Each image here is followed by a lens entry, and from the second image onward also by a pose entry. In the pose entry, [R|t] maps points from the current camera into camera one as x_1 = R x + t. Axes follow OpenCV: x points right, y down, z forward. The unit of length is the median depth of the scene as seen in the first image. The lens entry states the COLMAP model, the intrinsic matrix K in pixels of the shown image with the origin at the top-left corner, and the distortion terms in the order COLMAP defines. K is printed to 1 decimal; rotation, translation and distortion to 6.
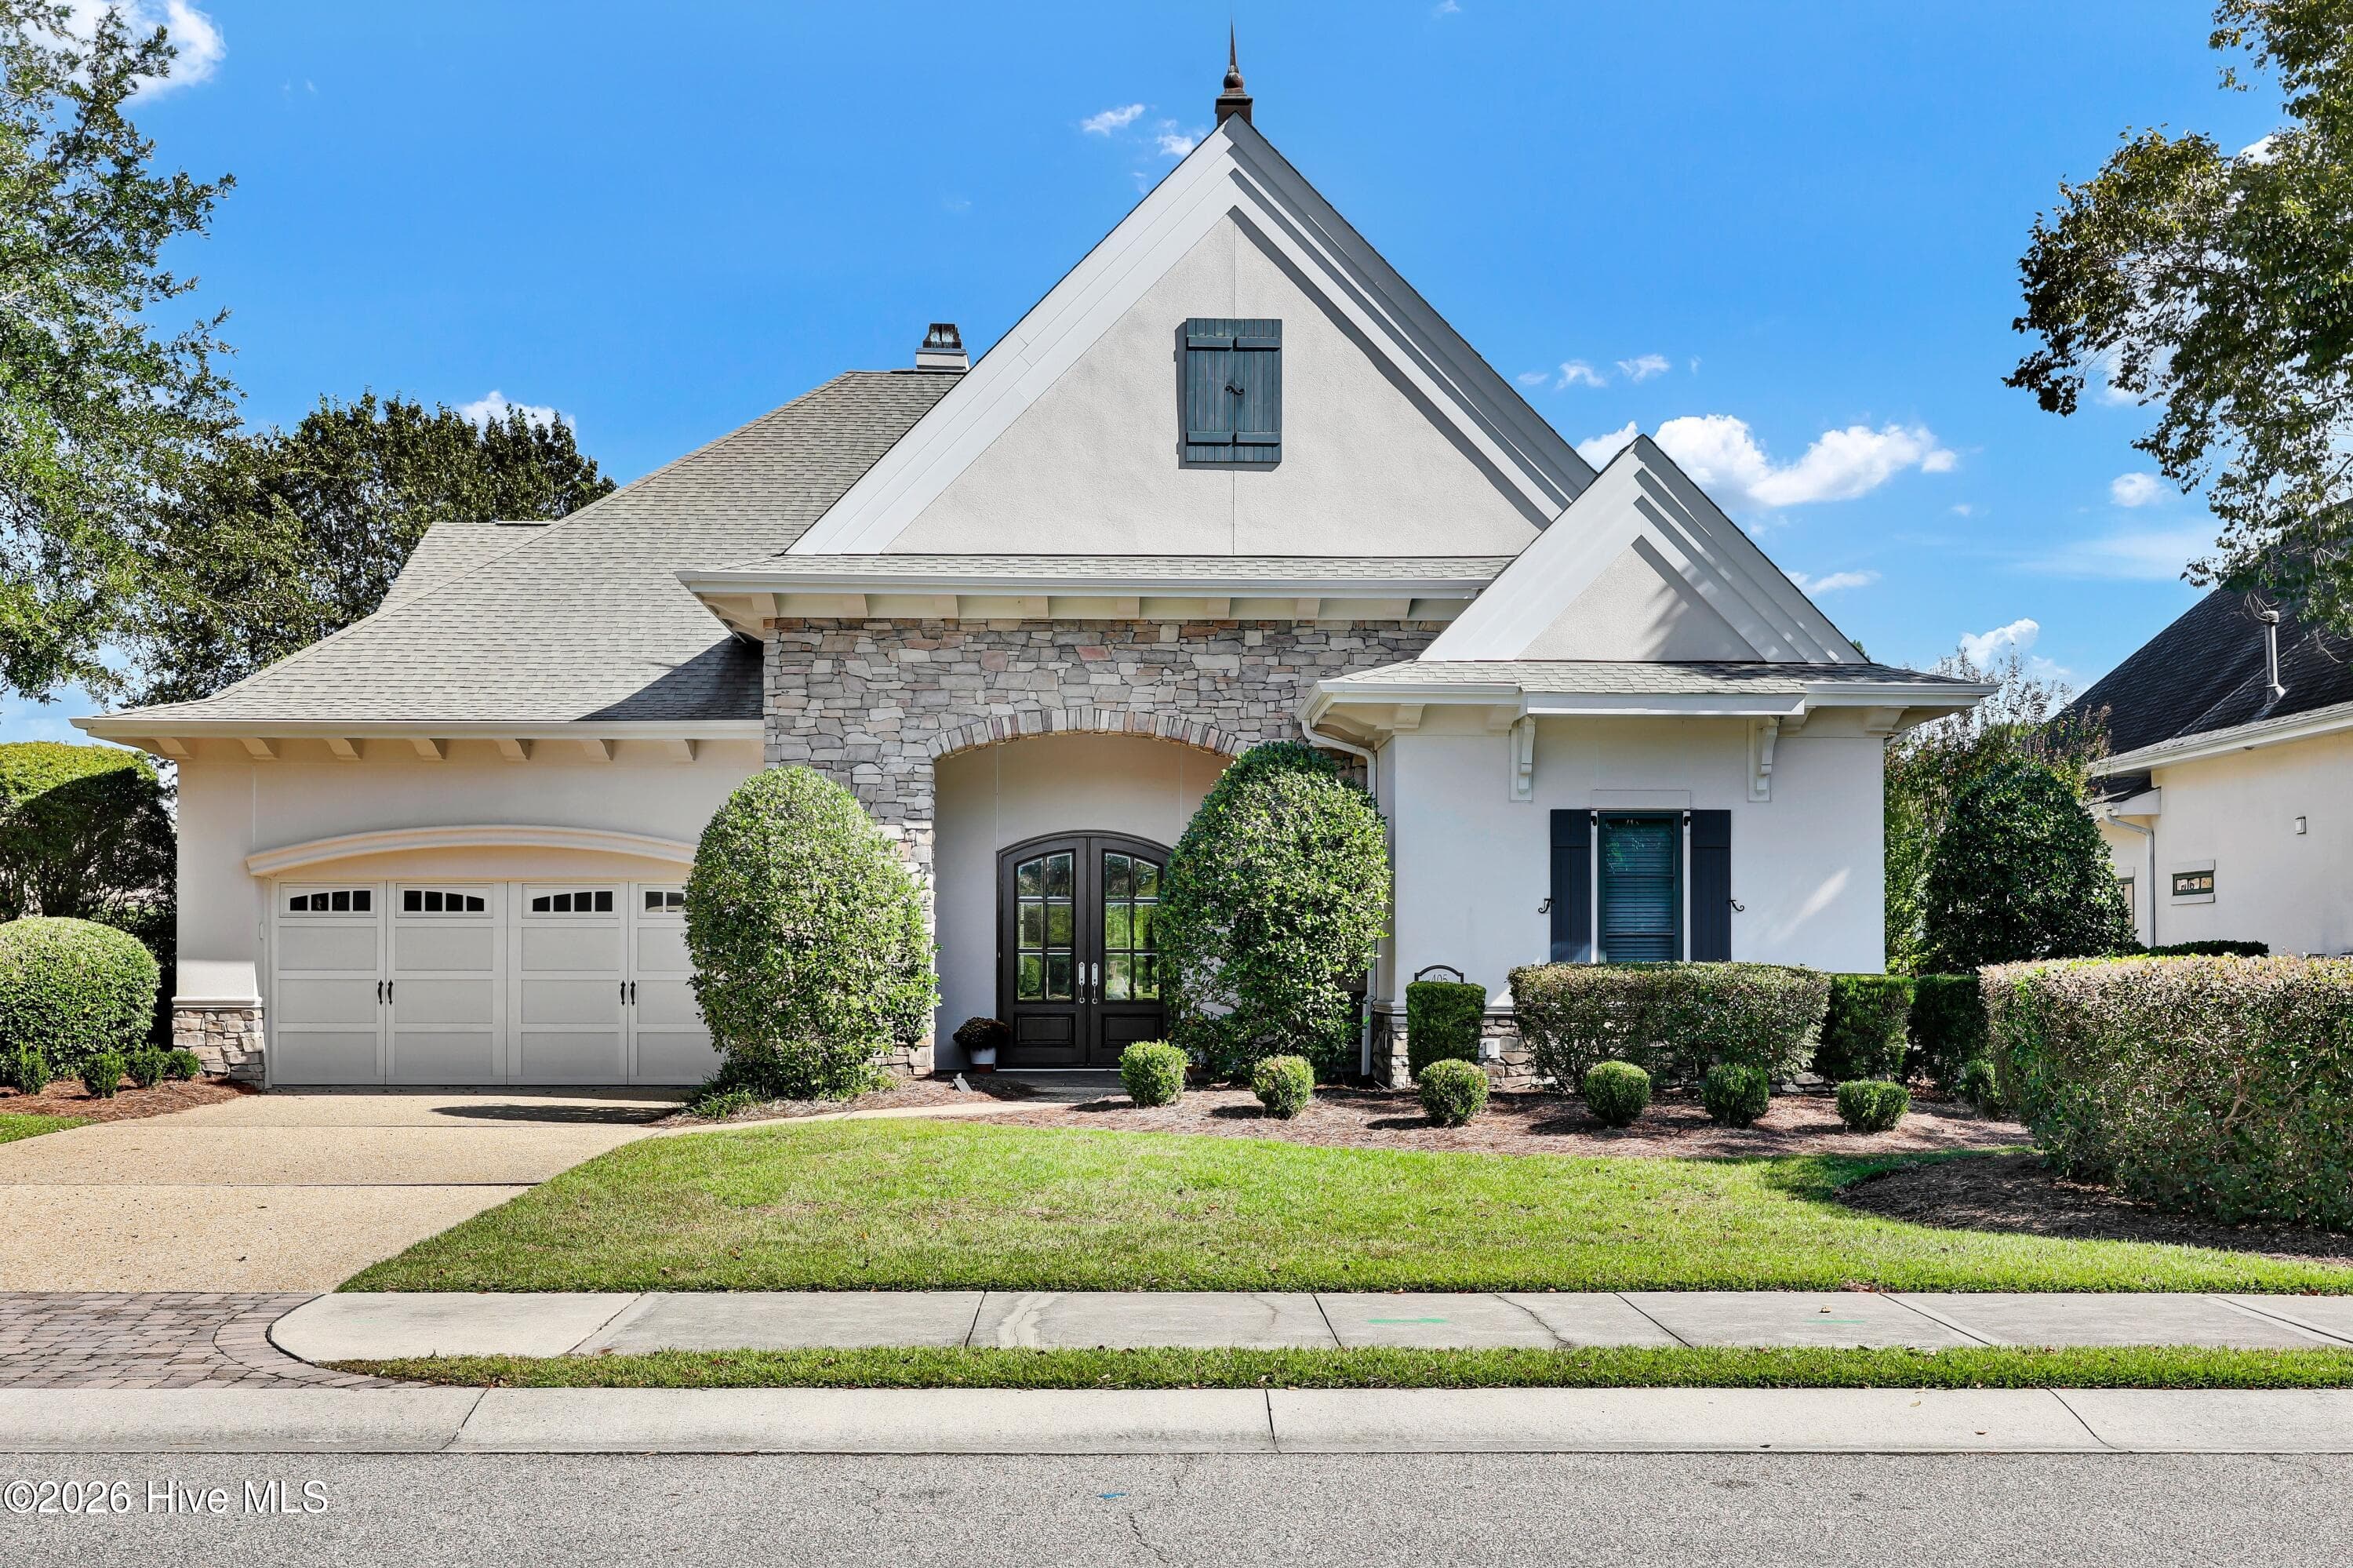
lens RADIAL K [[2333.8, 0, 1179.6], [0, 2333.8, 948.8], [0, 0, 1]] dist [-0.010551, 0.000000]
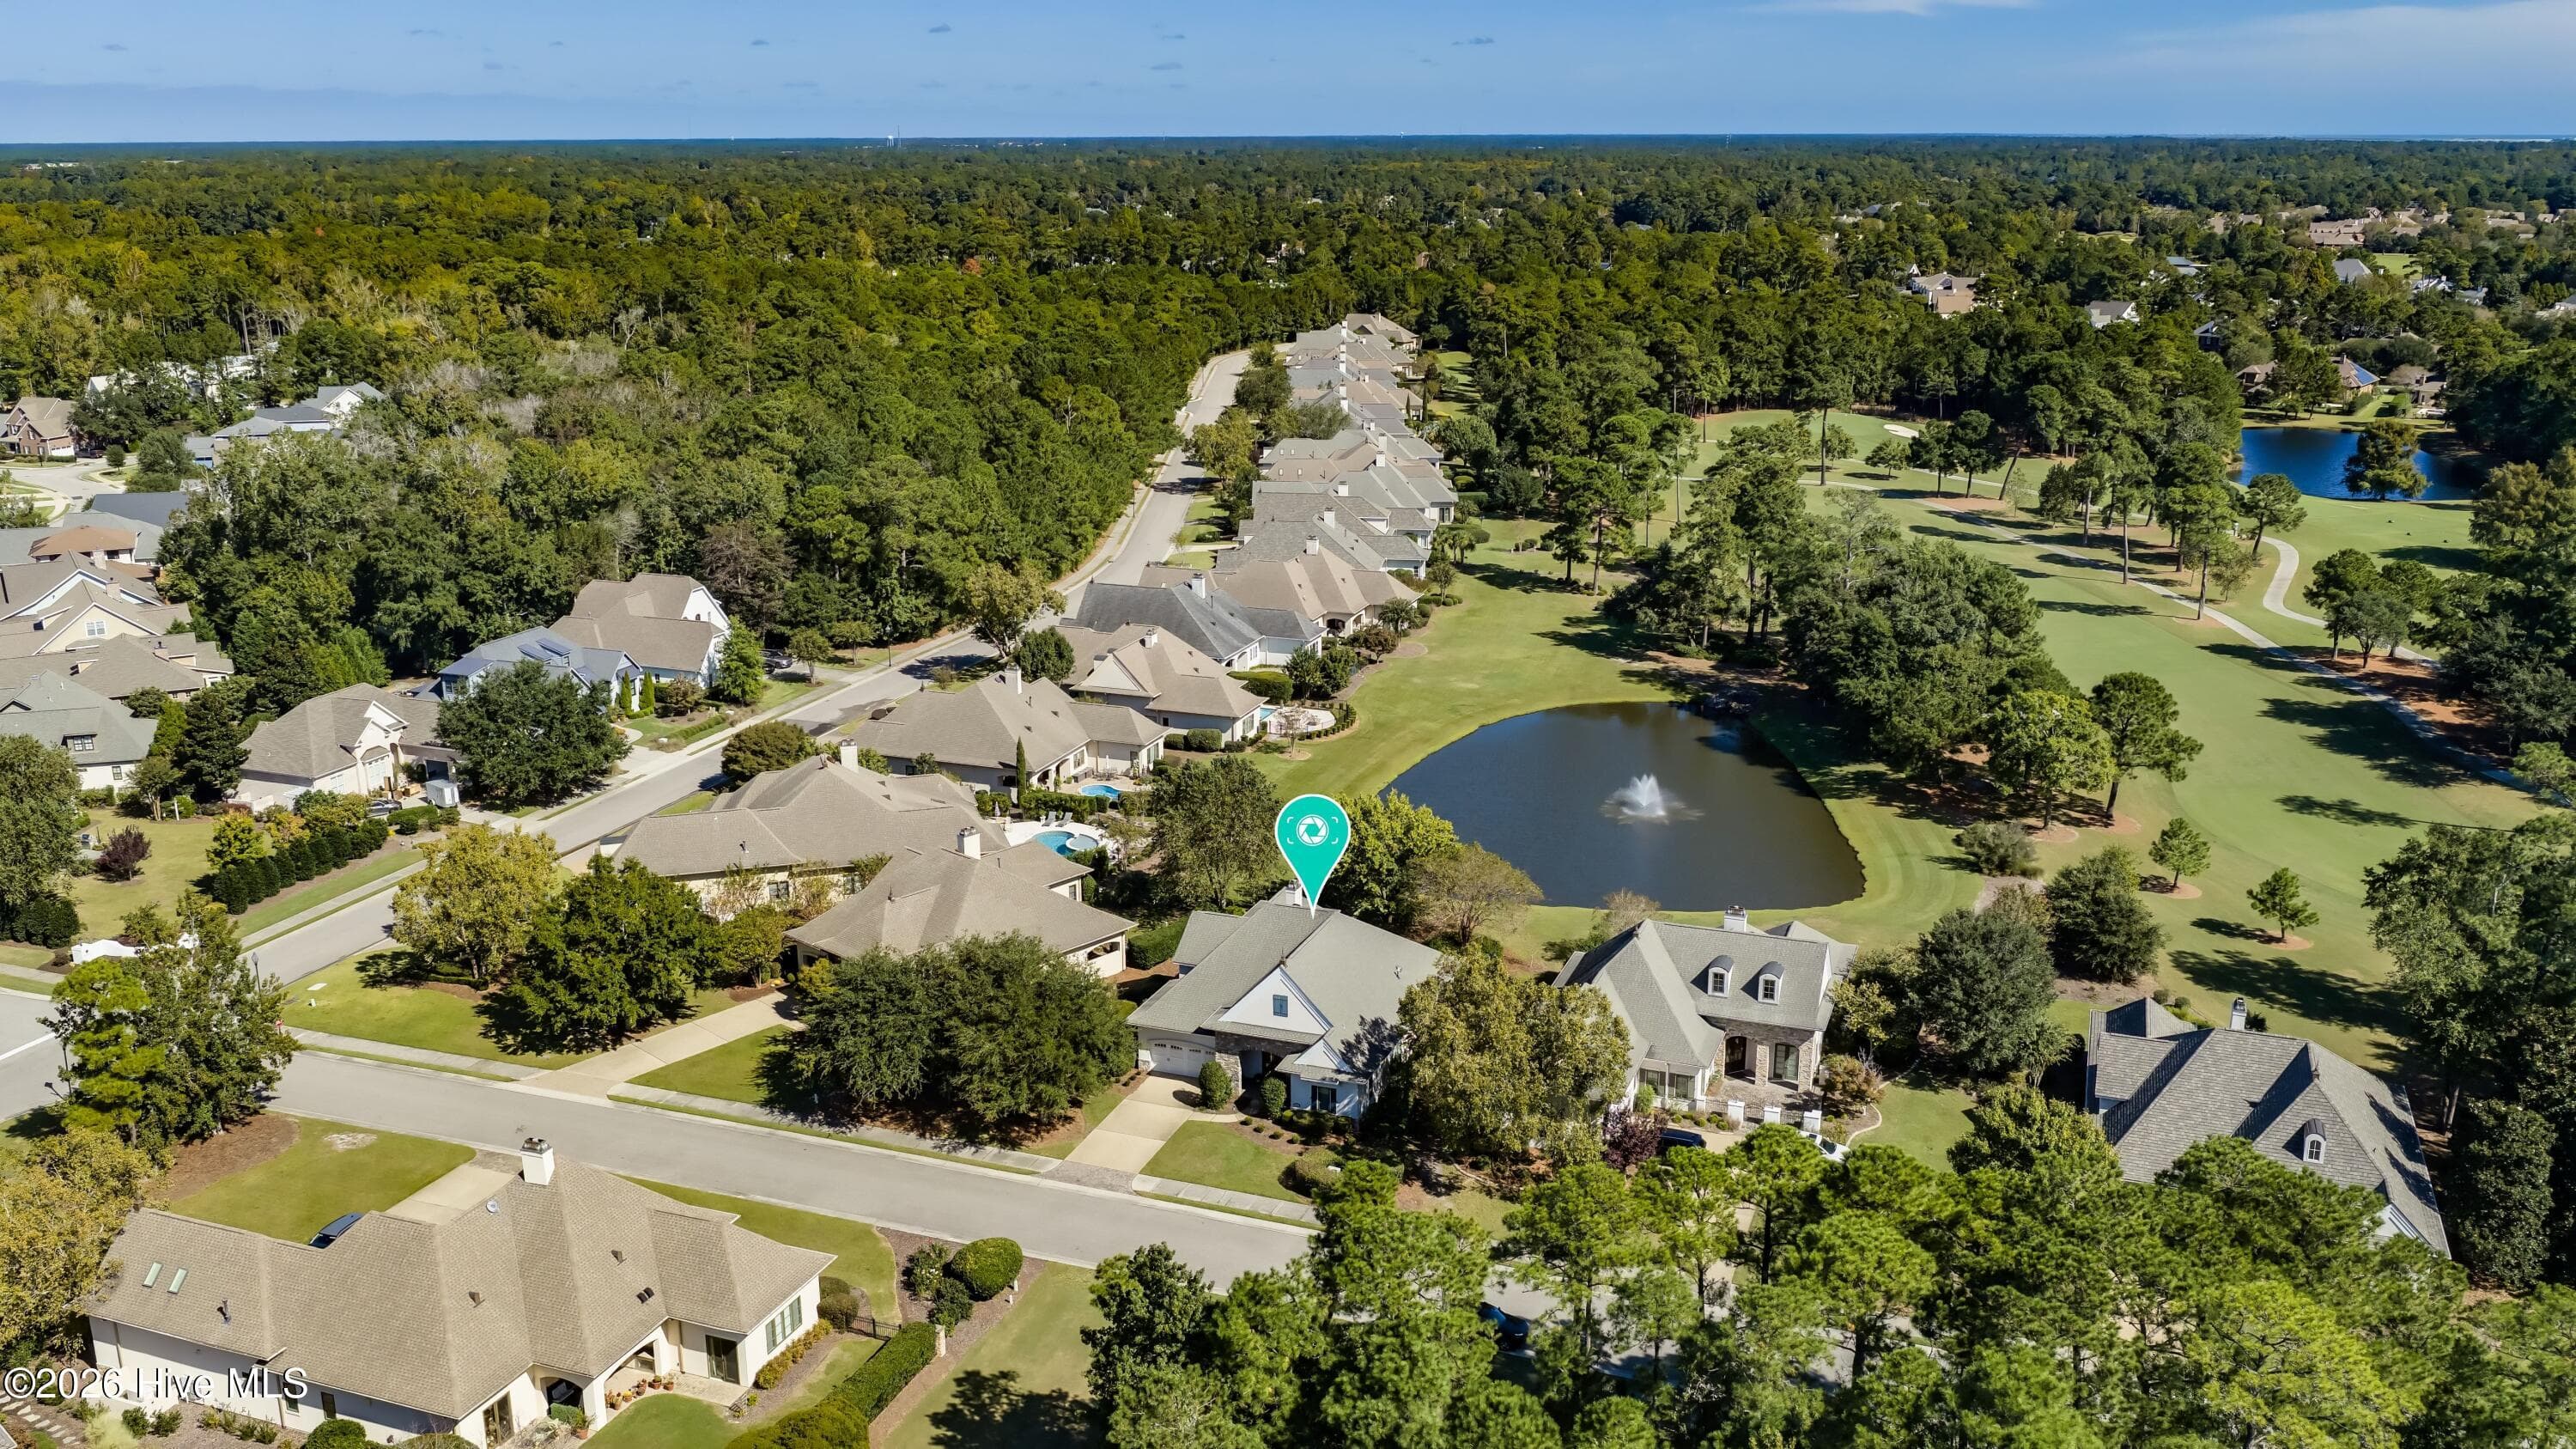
lens RADIAL K [[2115.6, 0, 1290.1], [0, 2115.6, 743.1], [0, 0, 1]] dist [0.031596, -0.065009]
pose [[0.922981, 0.100085, -0.371604, 2.174405], [0.011268, 0.958149, 0.286047, -2.638088], [0.384681, -0.268203, 0.883226, -4.020462]]
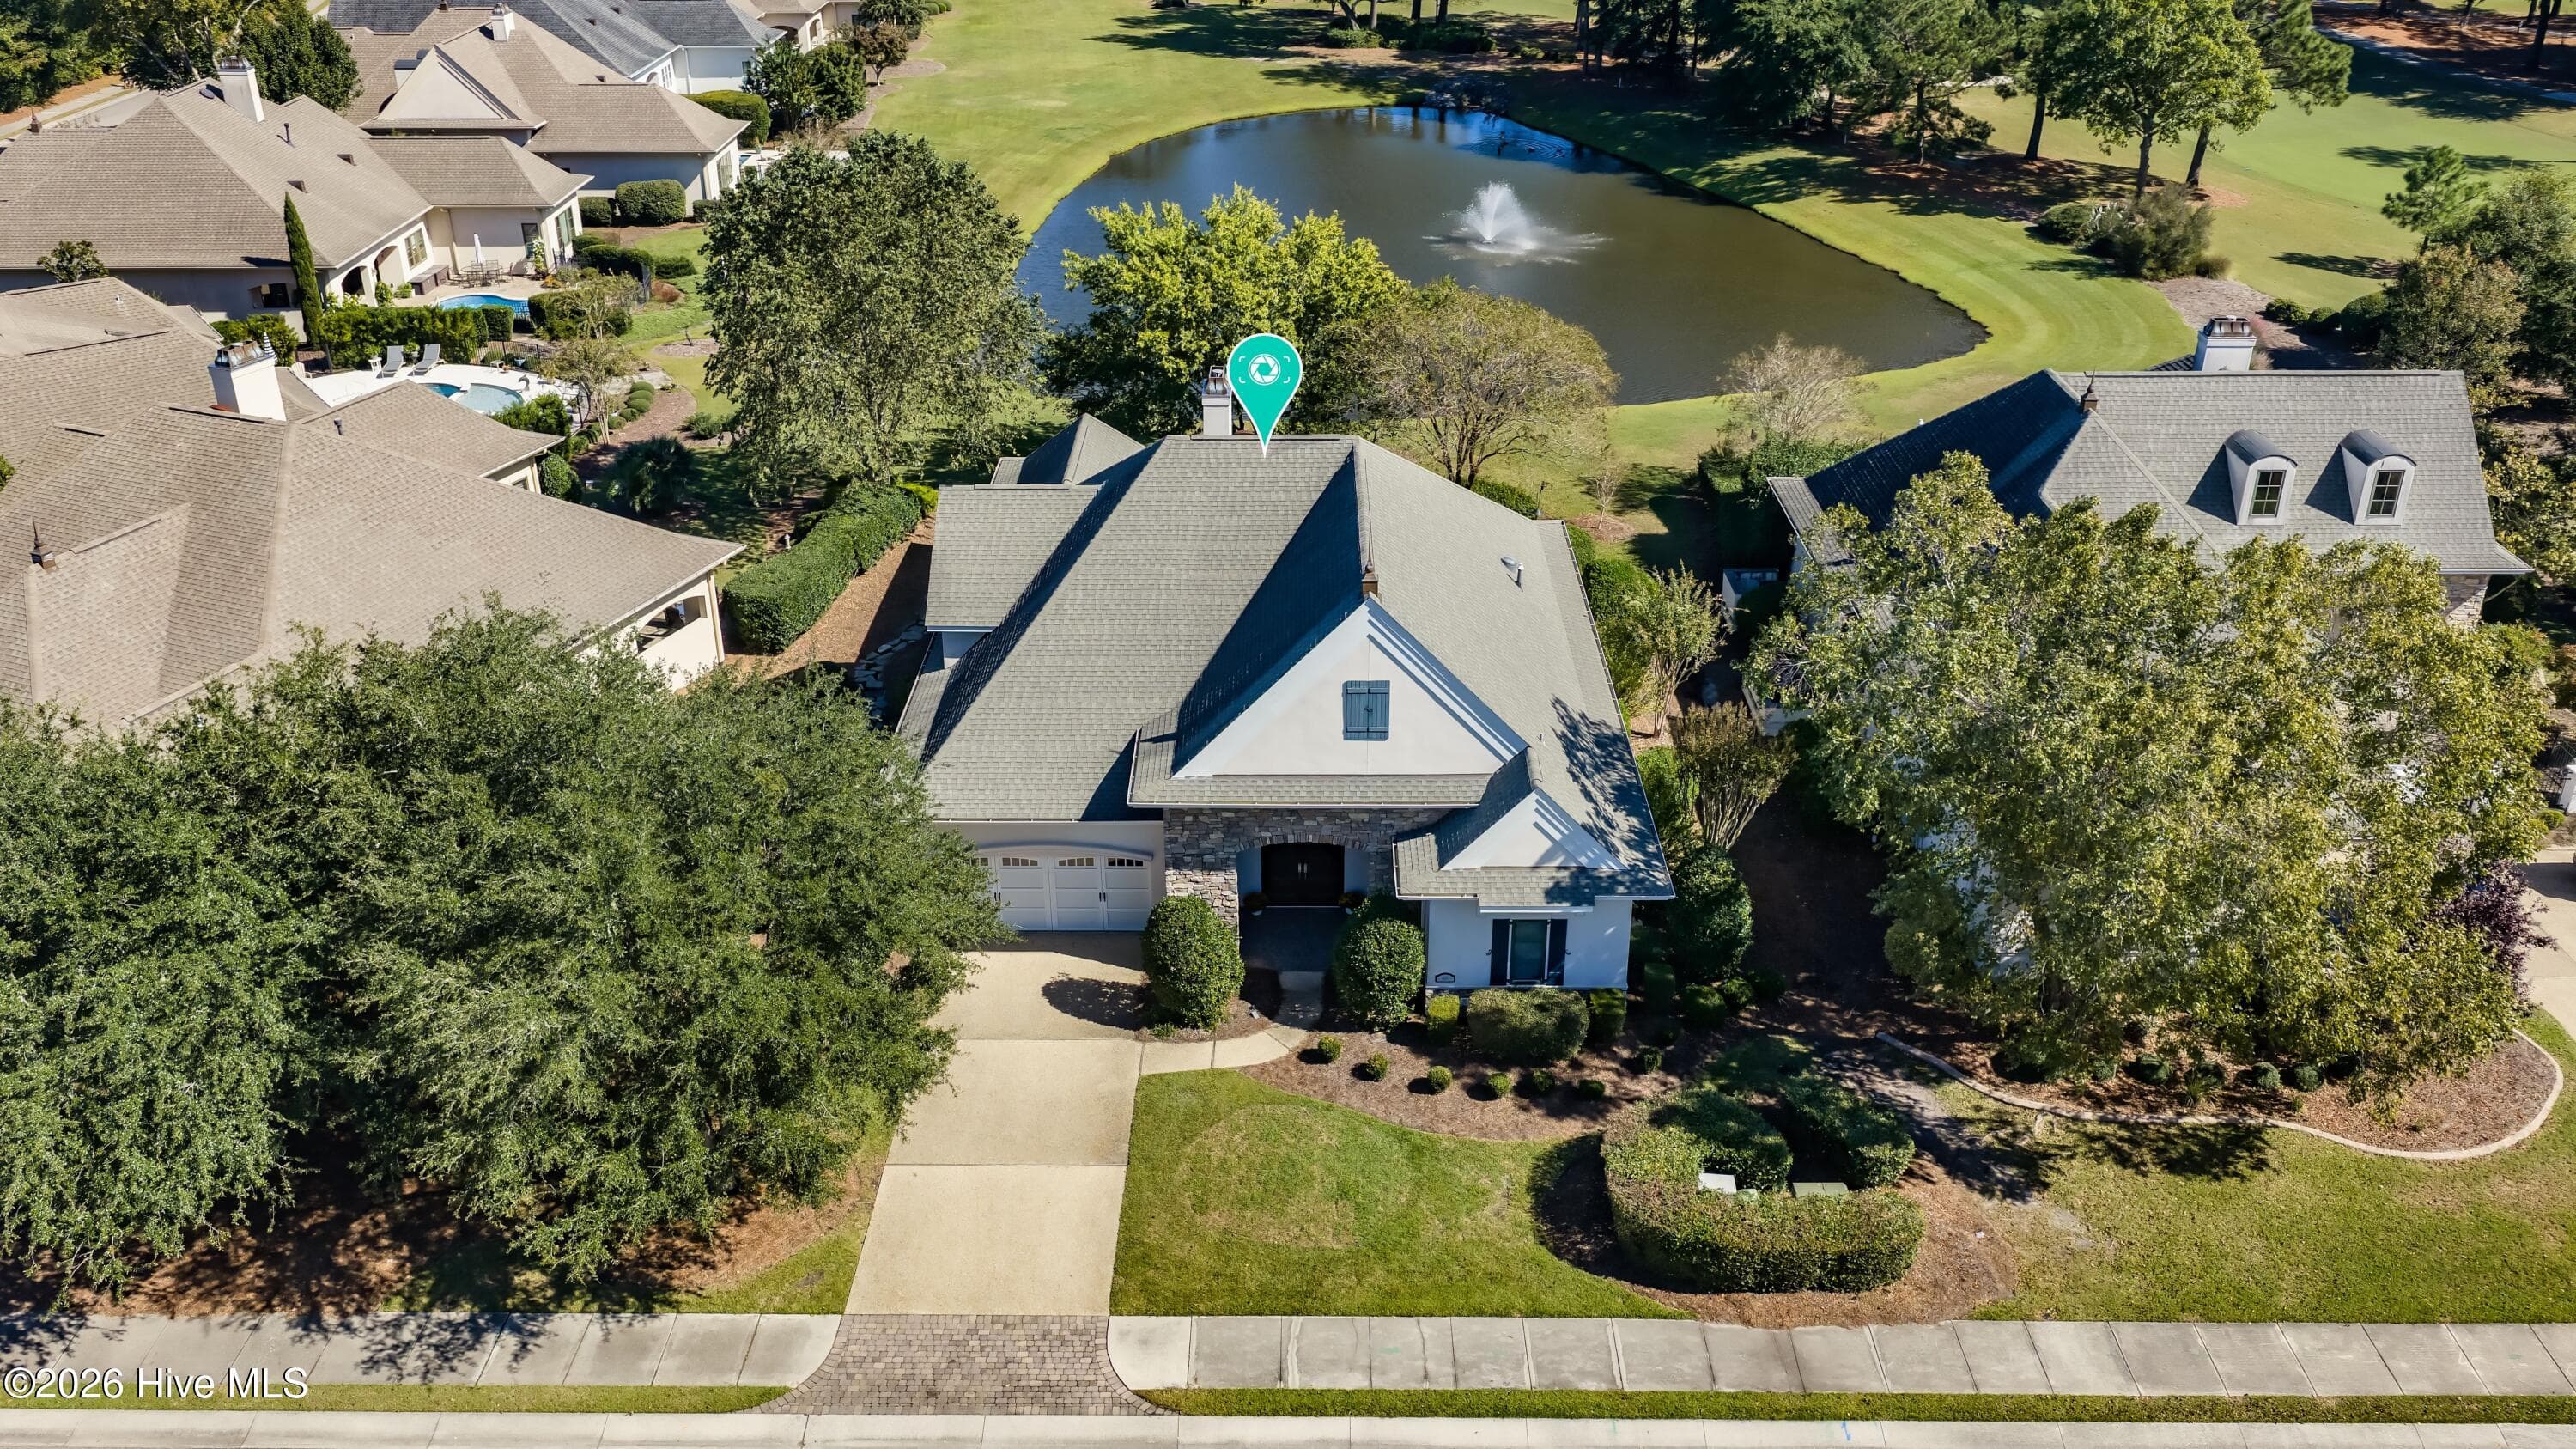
lens RADIAL K [[2115.6, 0, 1287.0], [0, 2115.6, 740.0], [0, 0, 1]] dist [0.031596, -0.065009]
pose [[0.999289, 0.012372, -0.035624, 0.018217], [0.005655, 0.884811, 0.465915, -1.167504], [0.037285, -0.465785, 0.884112, -0.818959]]
